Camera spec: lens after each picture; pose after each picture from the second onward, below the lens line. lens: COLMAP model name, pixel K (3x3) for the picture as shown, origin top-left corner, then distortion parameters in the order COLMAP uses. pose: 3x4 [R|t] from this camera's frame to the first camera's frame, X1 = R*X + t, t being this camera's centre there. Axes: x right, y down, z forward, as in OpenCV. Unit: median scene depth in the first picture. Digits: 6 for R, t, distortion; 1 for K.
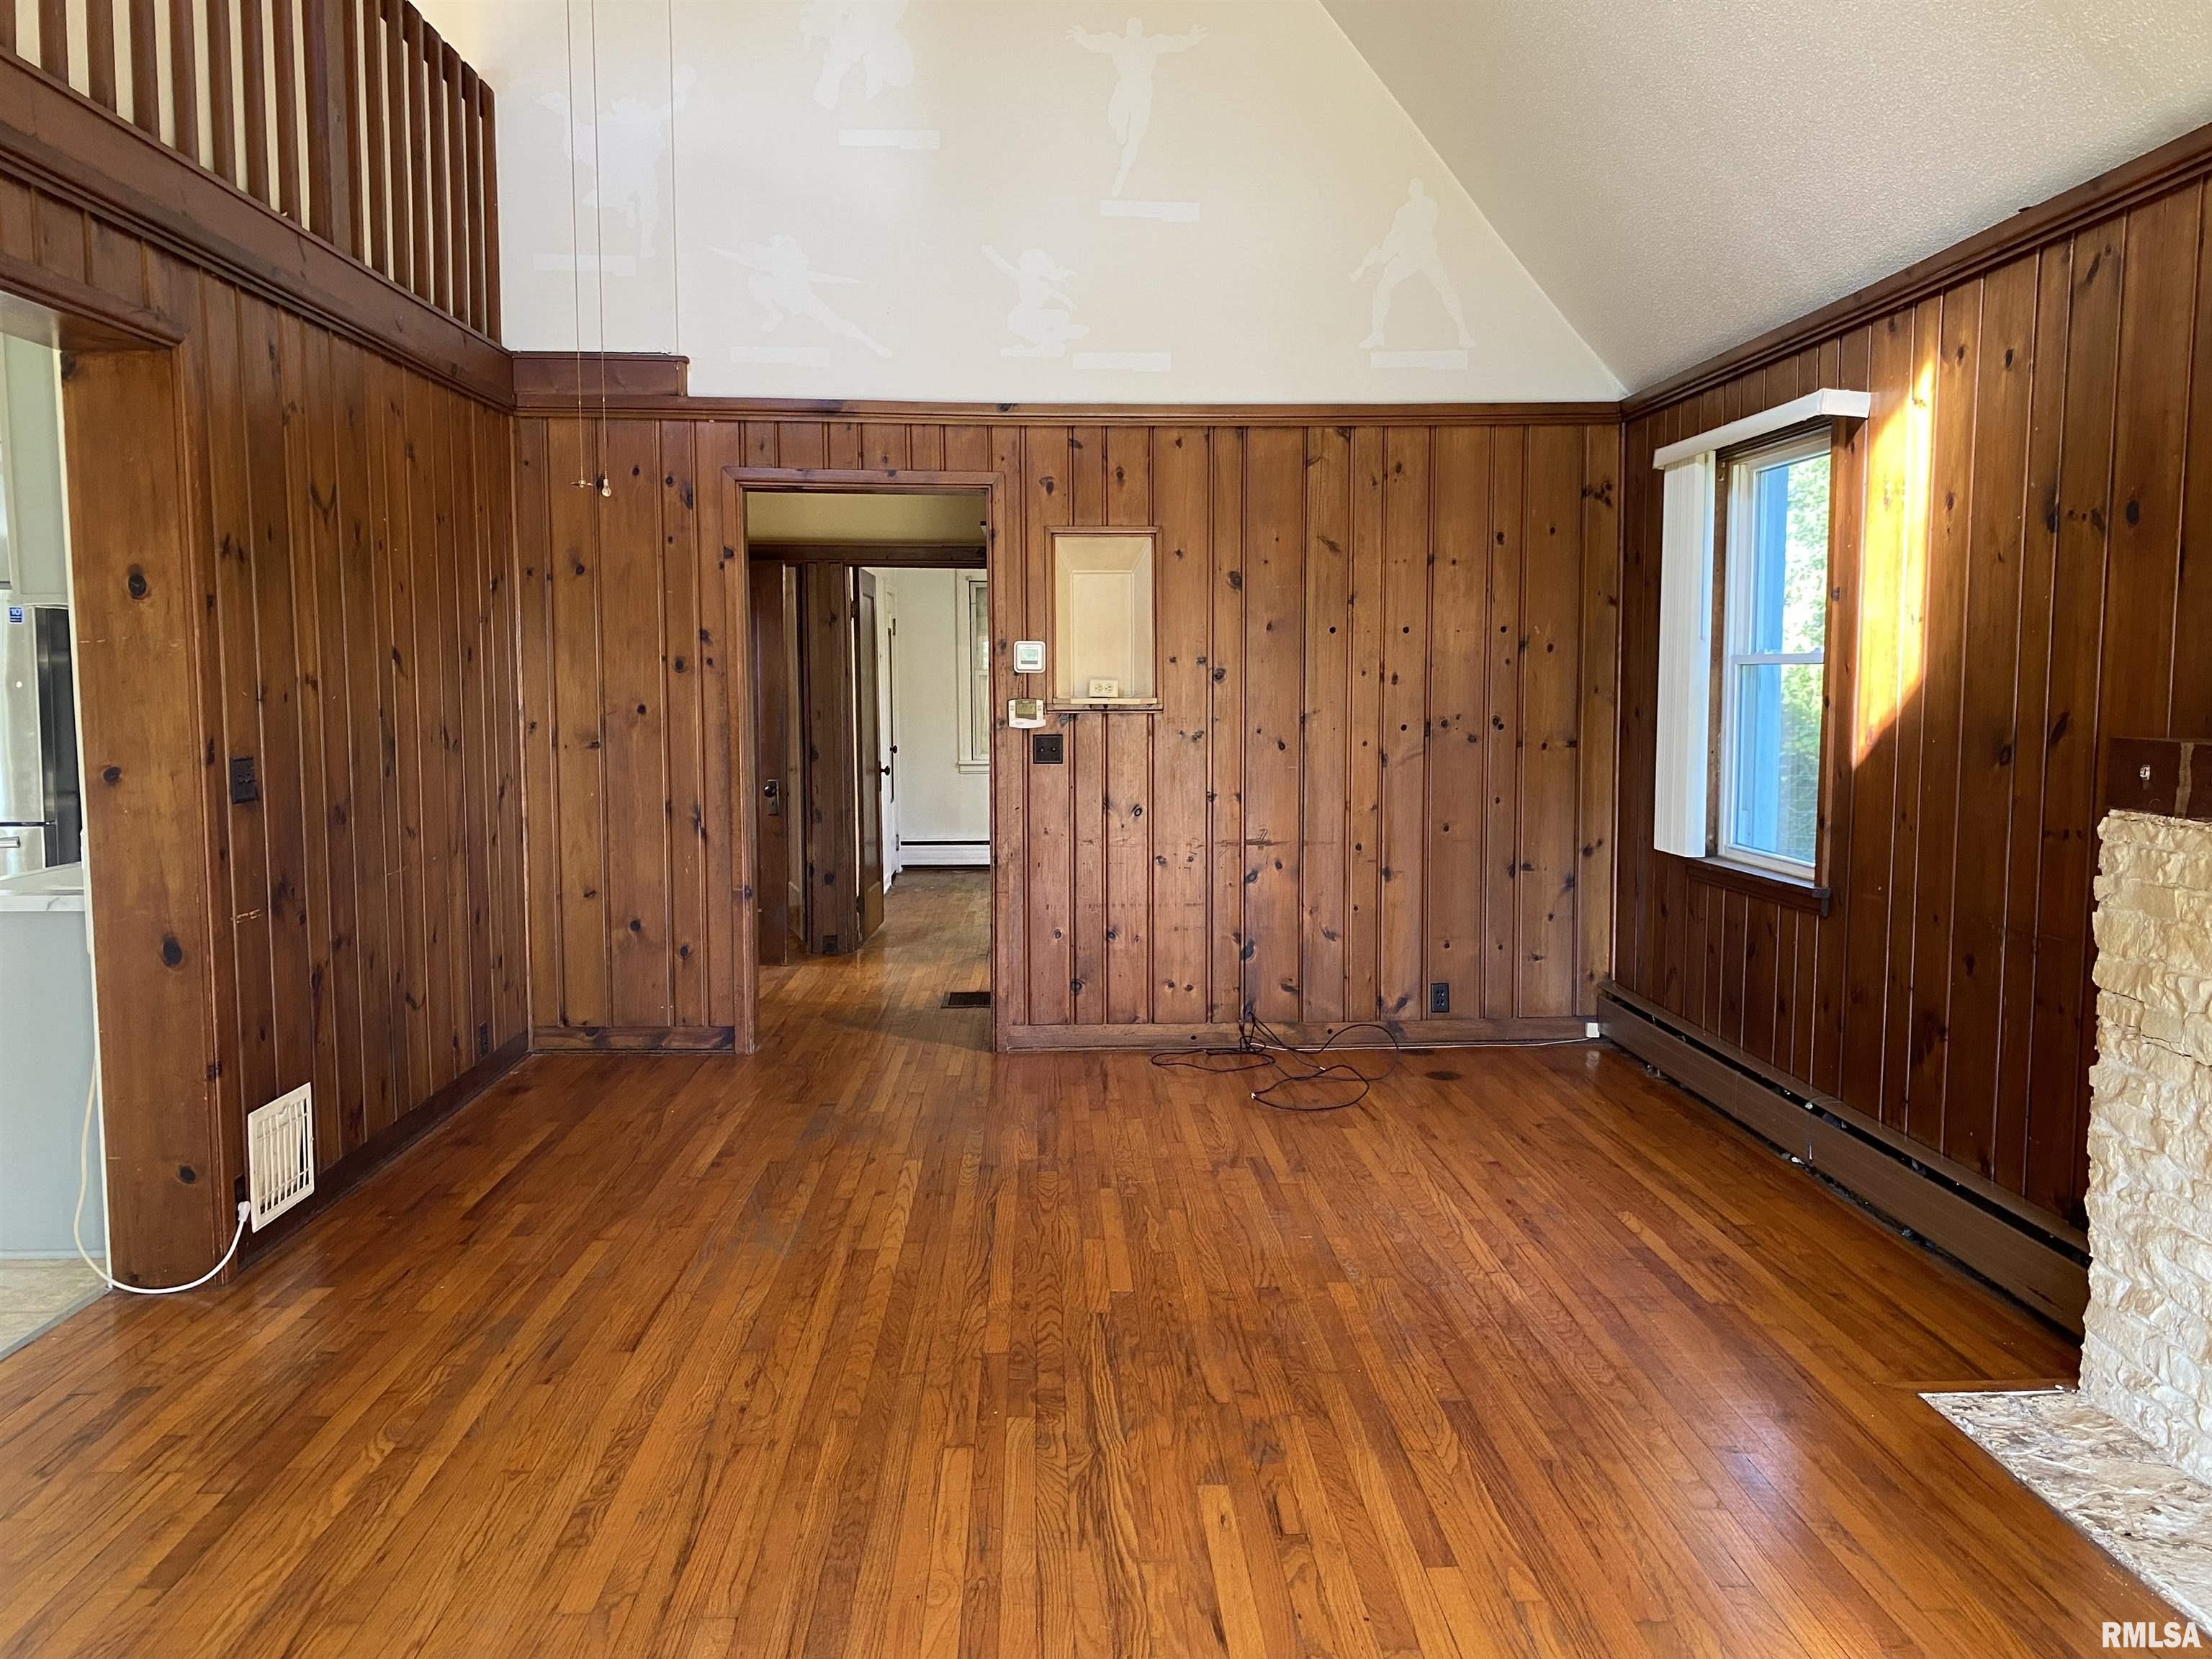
lens RADIAL K [[1682.2, 0, 1106.7], [0, 1682.2, 828.6], [0, 0, 1]] dist [-0.000810, -0.001613]
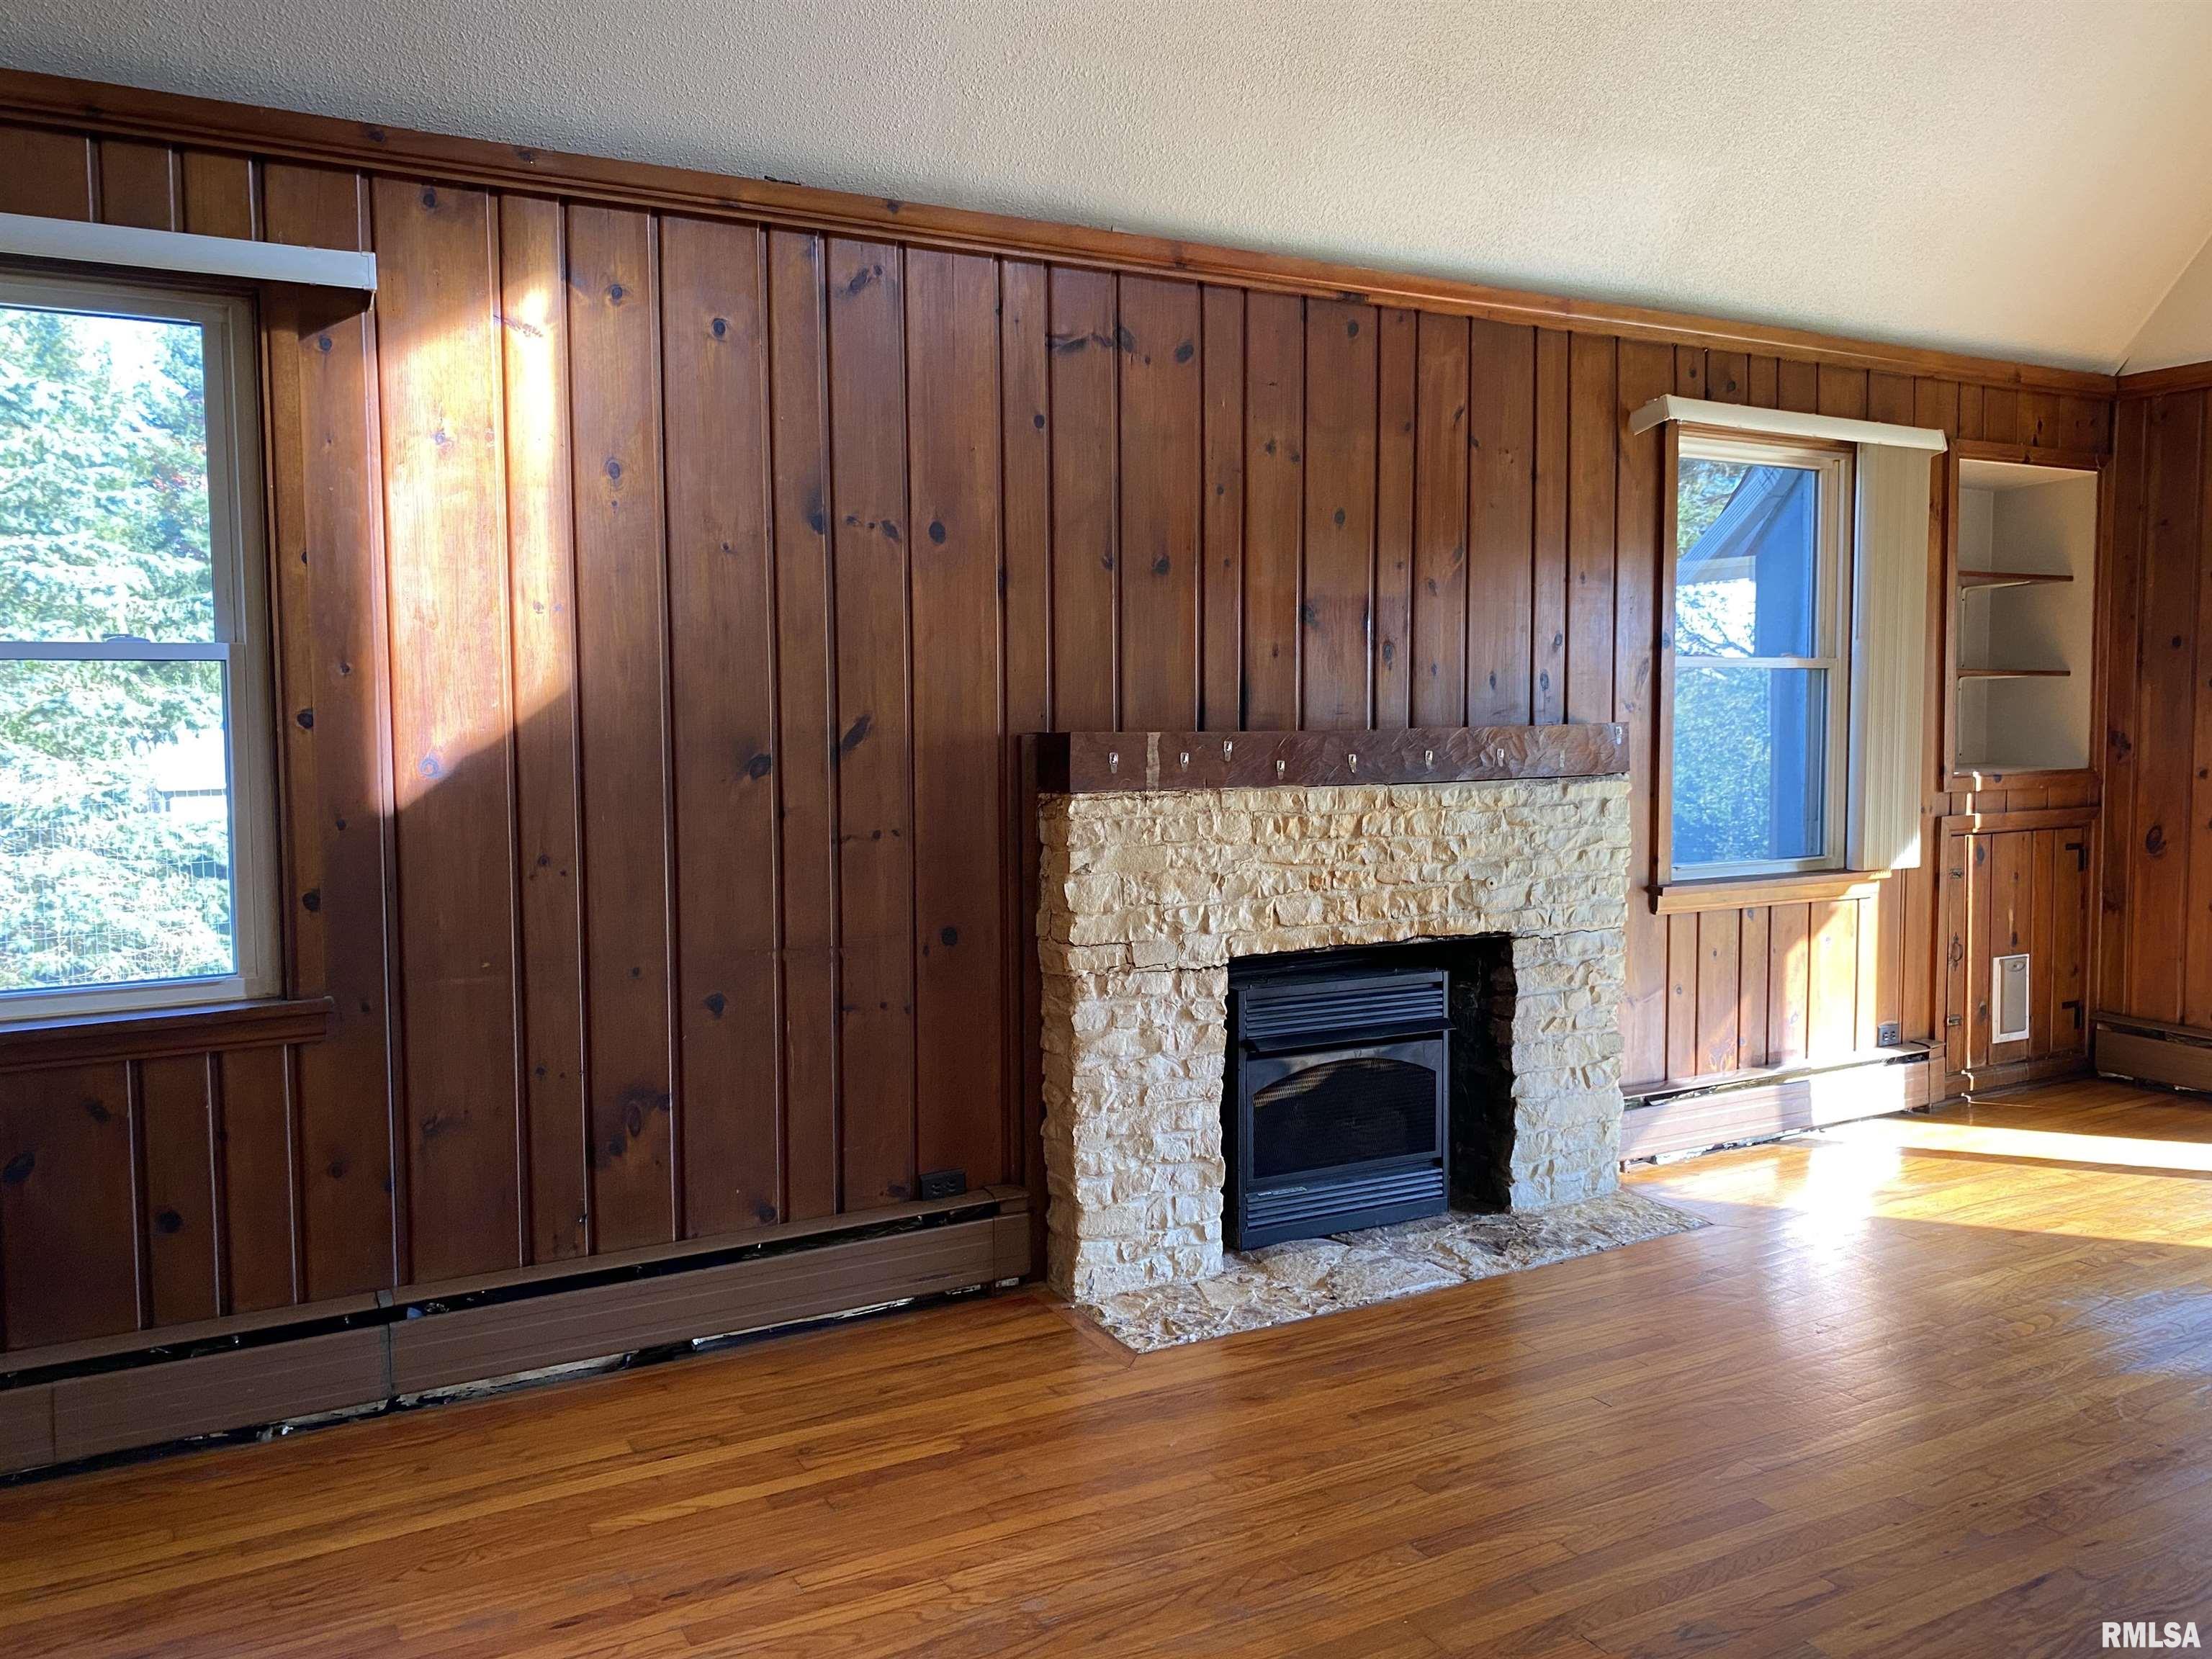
lens RADIAL K [[1682.2, 0, 1103.2], [0, 1682.2, 813.5], [0, 0, 1]] dist [-0.000810, -0.001613]
pose [[-0.449361, -0.058363, 0.891442, -0.395493], [0.087451, 0.990197, 0.108911, -0.108242], [-0.889060, 0.126898, -0.439852, 1.315337]]
